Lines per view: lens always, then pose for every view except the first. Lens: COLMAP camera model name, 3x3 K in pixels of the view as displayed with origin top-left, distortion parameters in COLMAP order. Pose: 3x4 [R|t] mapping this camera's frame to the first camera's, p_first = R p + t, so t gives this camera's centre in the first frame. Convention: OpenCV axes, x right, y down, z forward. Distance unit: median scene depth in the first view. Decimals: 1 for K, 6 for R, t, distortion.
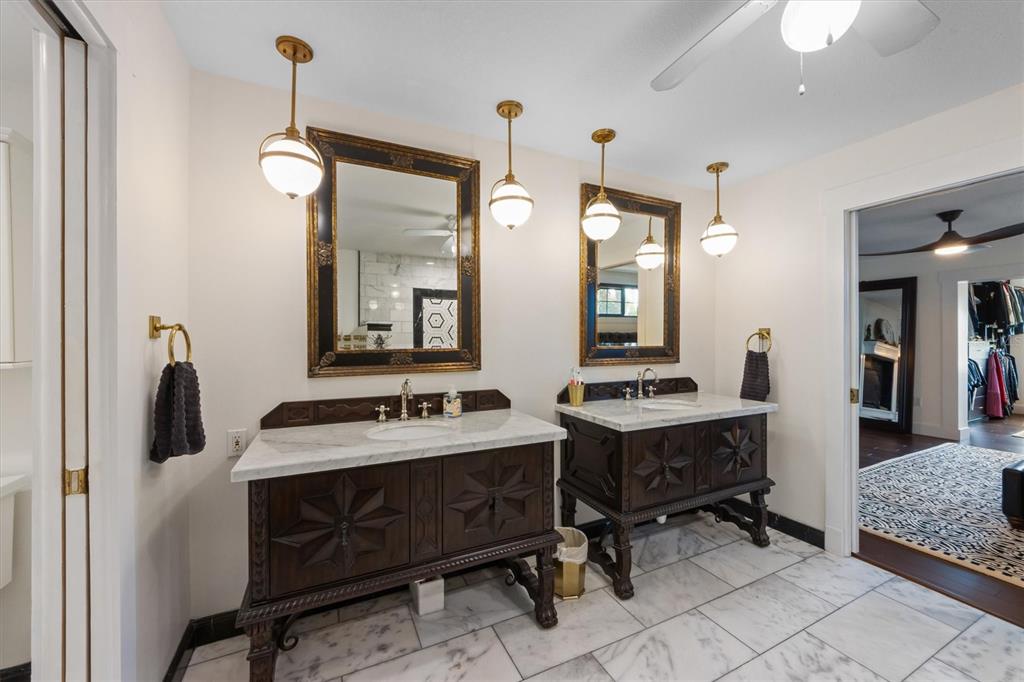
lens RADIAL K [[398.8, 0, 514.6], [0, 398.8, 335.9], [0, 0, 1]] dist [-0.000231, -0.000002]
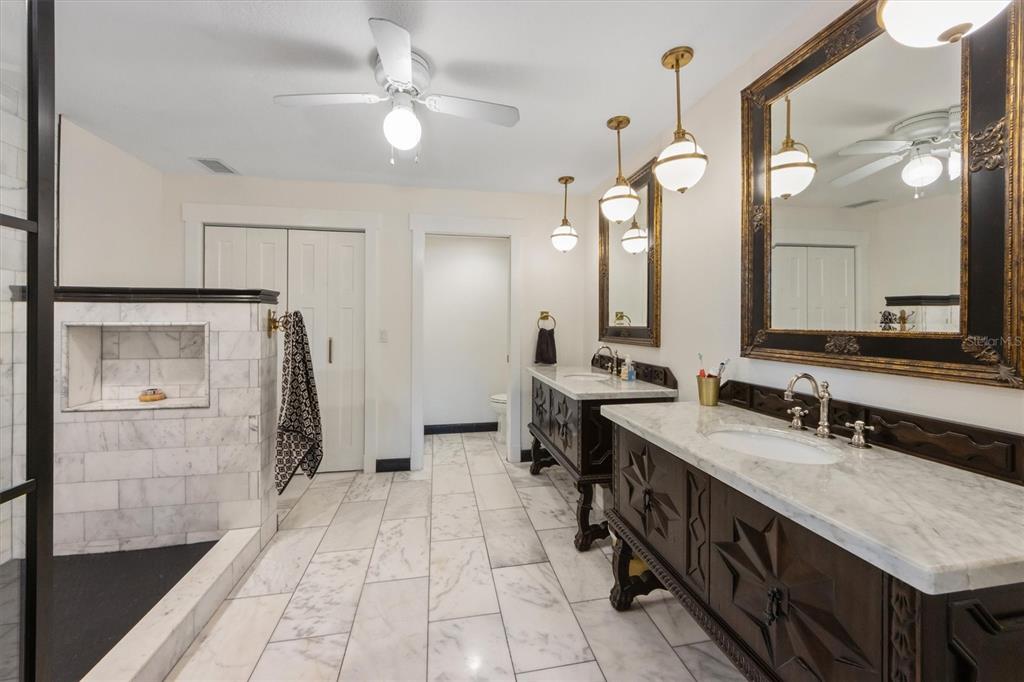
lens RADIAL K [[398.8, 0, 514.6], [0, 398.8, 335.9], [0, 0, 1]] dist [-0.000231, -0.000002]
pose [[-0.258233, 0.028452, -0.965664, 1.136342], [-0.007938, 0.999470, 0.031571, 0.024693], [0.966050, 0.015818, -0.257870, 0.960313]]
